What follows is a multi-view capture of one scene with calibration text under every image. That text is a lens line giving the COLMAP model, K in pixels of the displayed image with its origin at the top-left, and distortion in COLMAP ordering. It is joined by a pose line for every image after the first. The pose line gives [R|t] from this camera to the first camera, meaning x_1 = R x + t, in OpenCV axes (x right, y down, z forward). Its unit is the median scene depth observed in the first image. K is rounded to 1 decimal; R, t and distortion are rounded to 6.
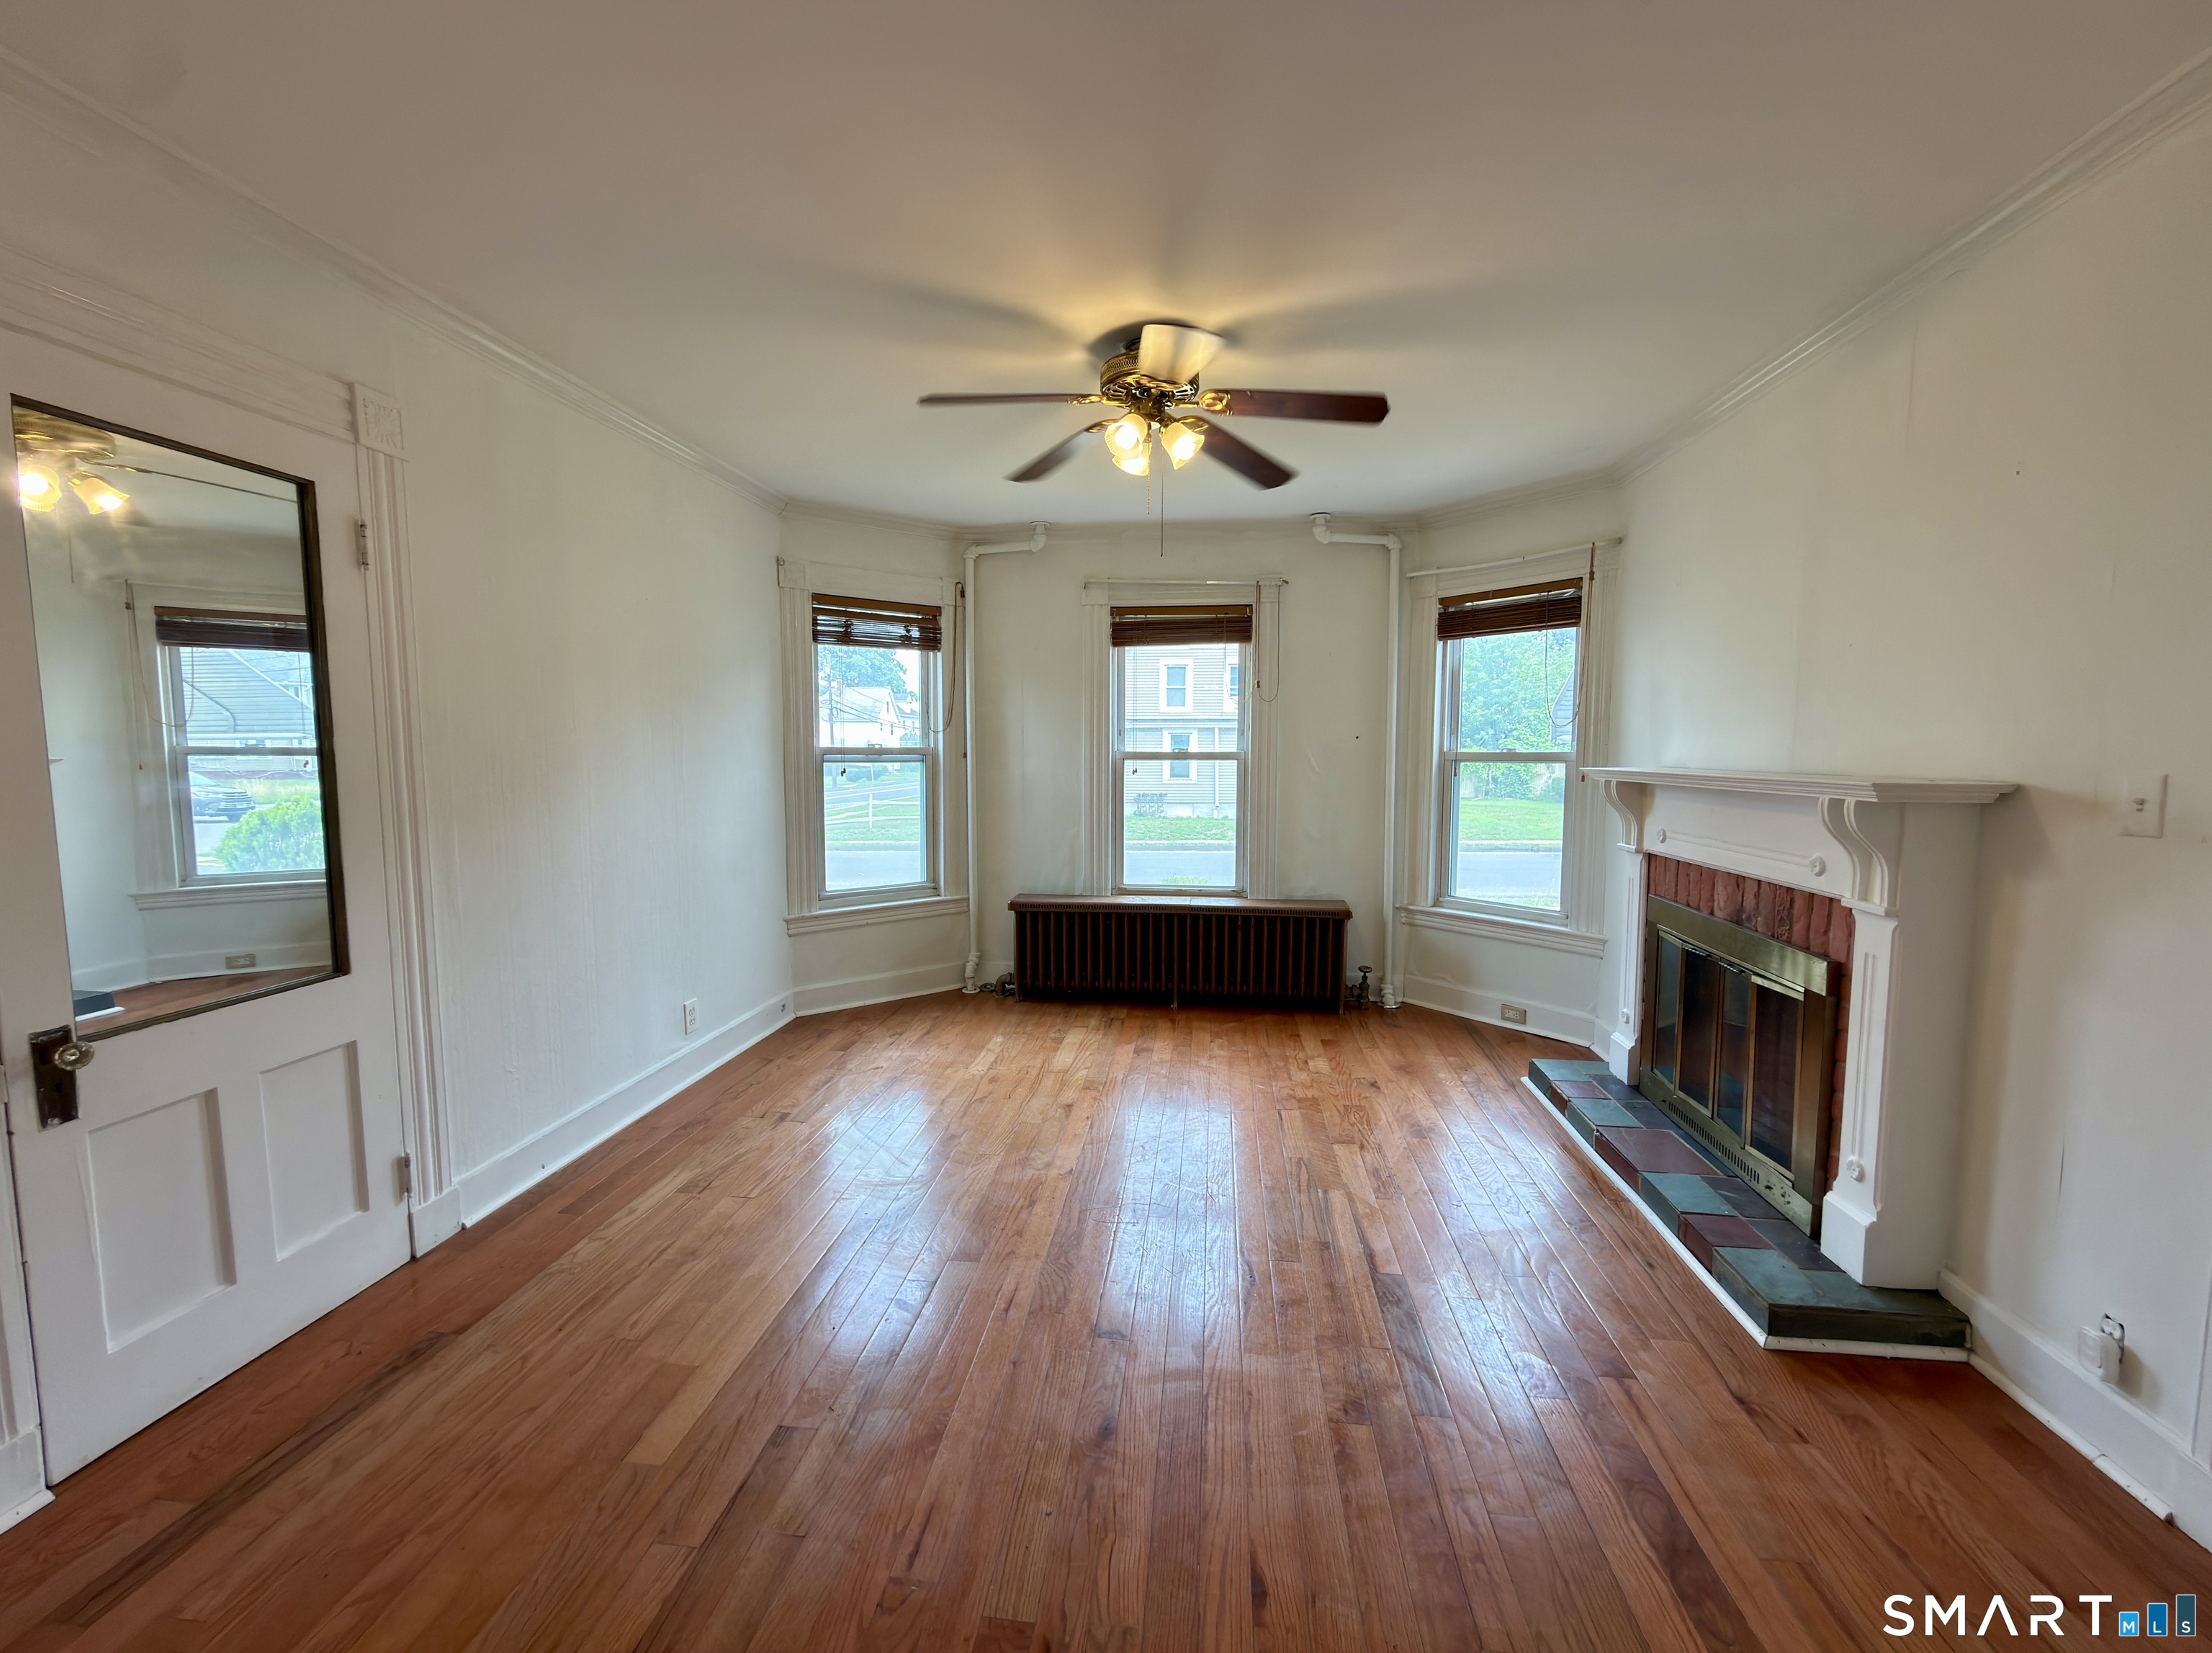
lens RADIAL K [[884.4, 0, 1112.9], [0, 884.4, 823.3], [0, 0, 1]] dist [0.000358, 0.000507]
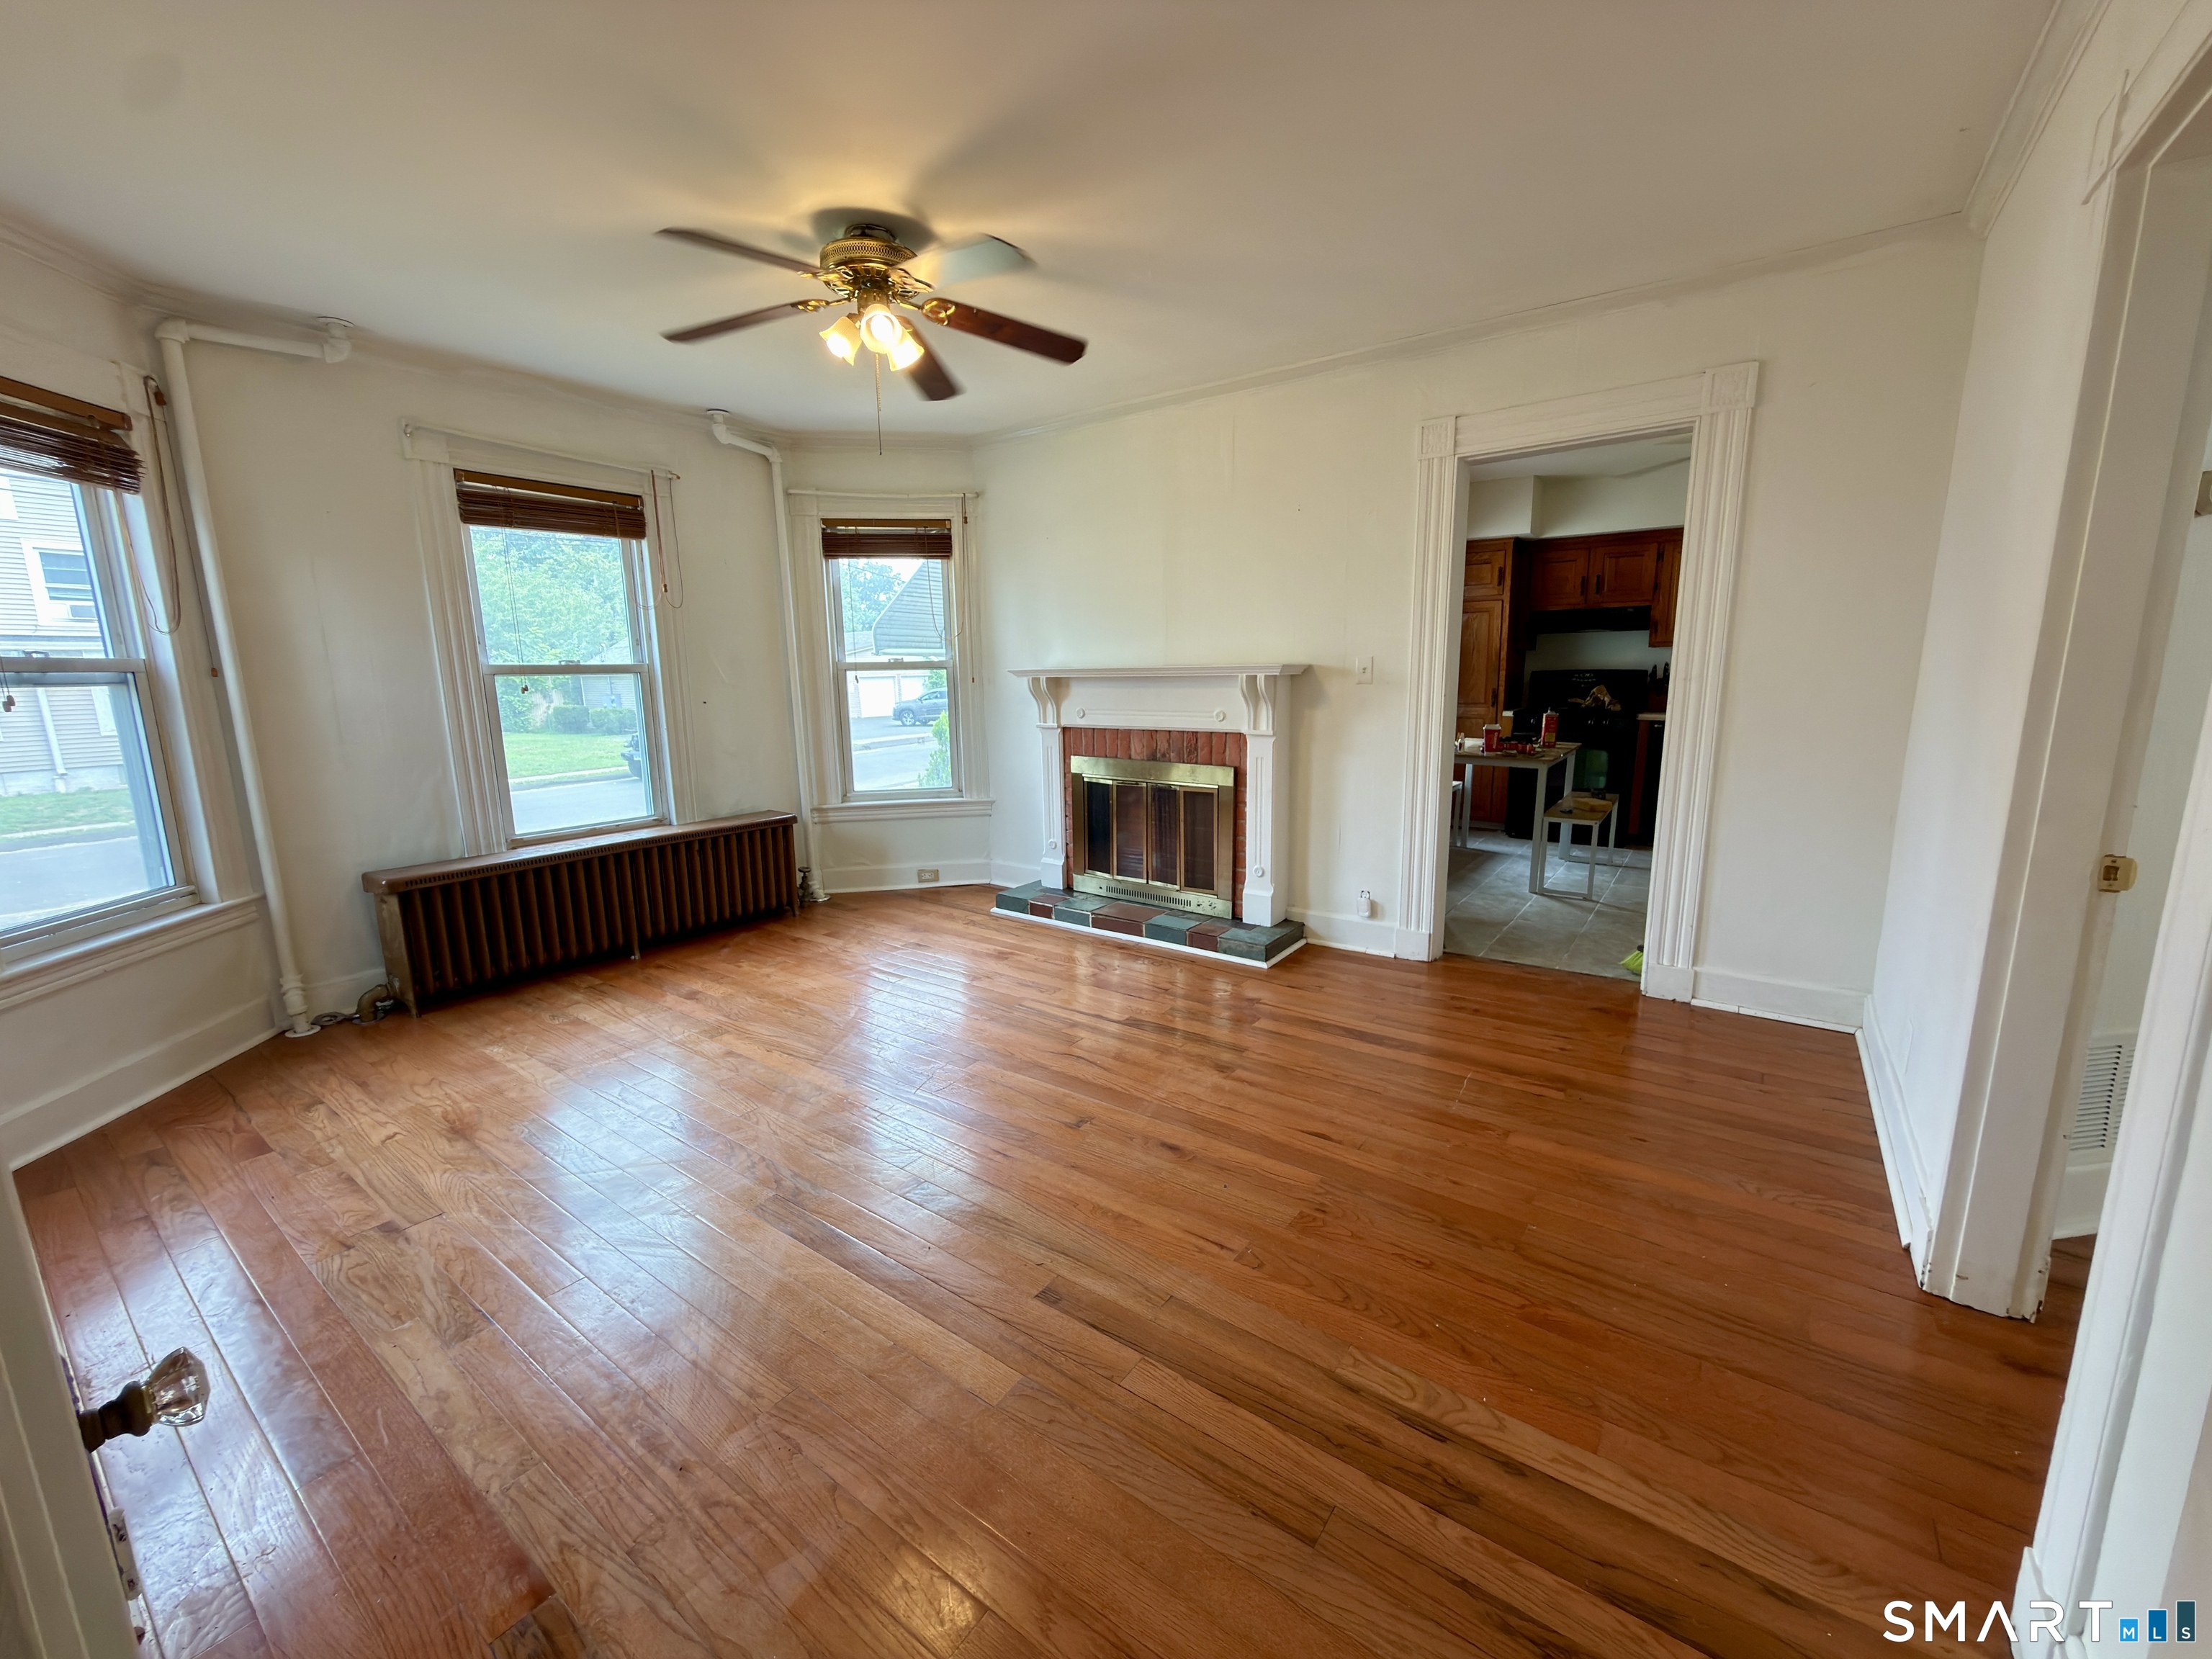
lens RADIAL K [[882.7, 0, 1106.0], [0, 882.7, 829.5], [0, 0, 1]] dist [0.001619, 0.000065]
pose [[0.487587, -0.166376, 0.857075, -0.472957], [0.091603, 0.986005, 0.139291, 0.003062], [-0.868256, 0.010594, 0.496004, 0.171751]]
